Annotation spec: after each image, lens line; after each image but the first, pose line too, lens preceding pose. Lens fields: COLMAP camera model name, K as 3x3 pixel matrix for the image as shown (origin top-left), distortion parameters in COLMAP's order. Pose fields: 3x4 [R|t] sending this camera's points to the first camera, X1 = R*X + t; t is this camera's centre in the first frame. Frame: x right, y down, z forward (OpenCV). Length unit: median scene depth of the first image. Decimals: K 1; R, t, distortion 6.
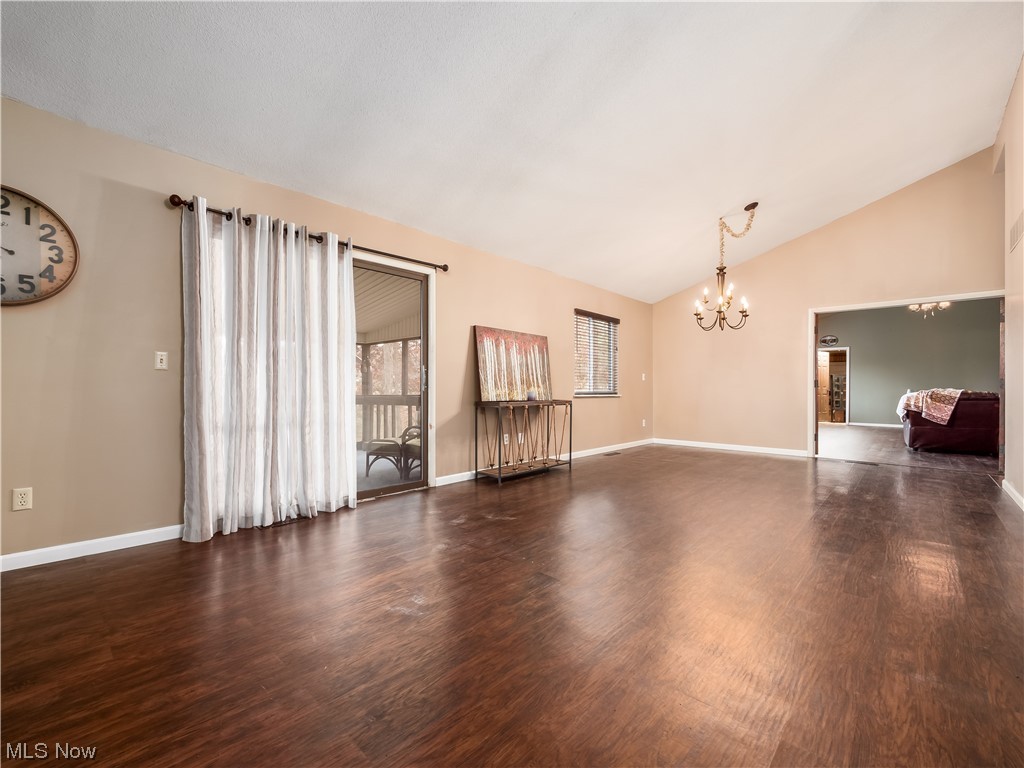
lens RADIAL K [[442.8, 0, 508.6], [0, 442.8, 381.7], [0, 0, 1]] dist [-0.001650, 0.000065]
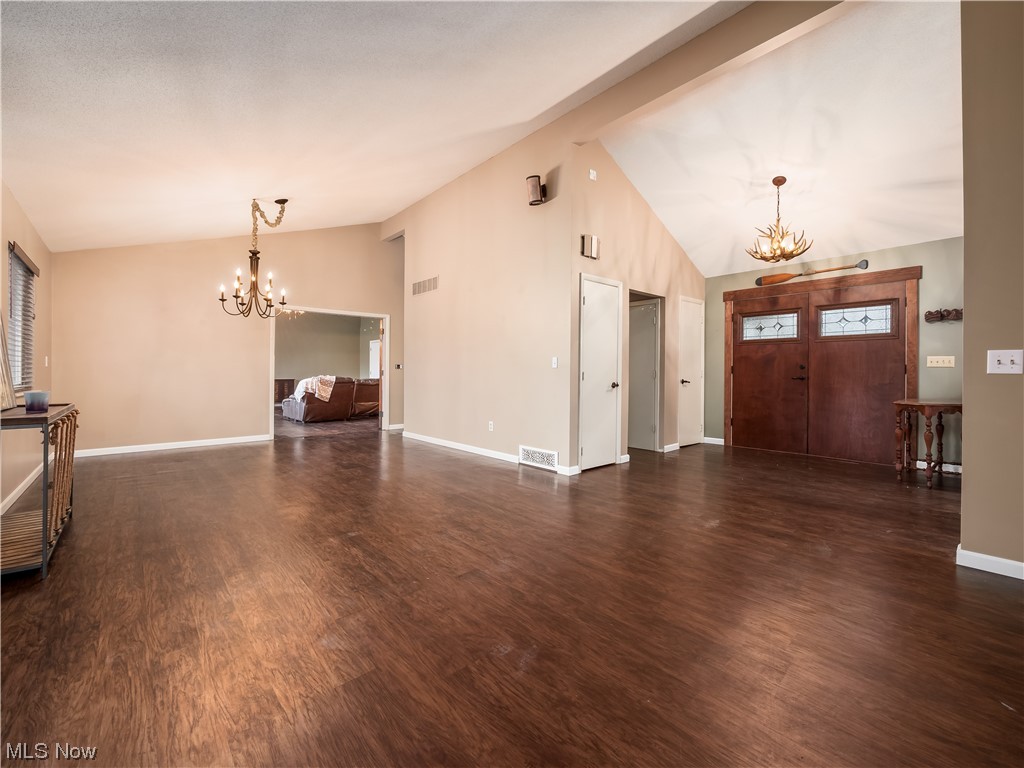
lens RADIAL K [[433.3, 0, 518.9], [0, 433.3, 373.1], [0, 0, 1]] dist [0.000163, 0.000384]
pose [[0.086394, -0.006473, 0.996240, -0.602847], [-0.014674, 0.999862, 0.007769, -0.021383], [-0.996153, -0.015290, 0.086288, 0.540771]]
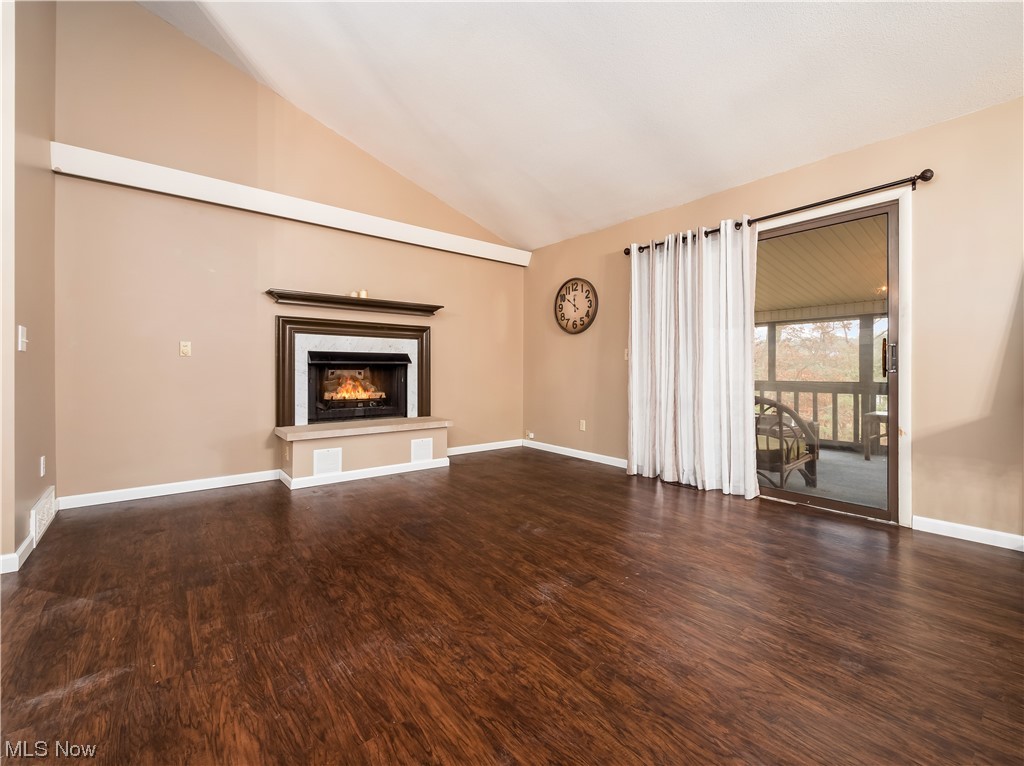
lens RADIAL K [[433.3, 0, 518.9], [0, 433.3, 372.1], [0, 0, 1]] dist [0.000163, 0.000384]
pose [[-0.128602, -0.000721, -0.991696, 0.655932], [0.007698, 0.999969, -0.001725, 0.012190], [0.991666, -0.007856, -0.128593, 0.661342]]
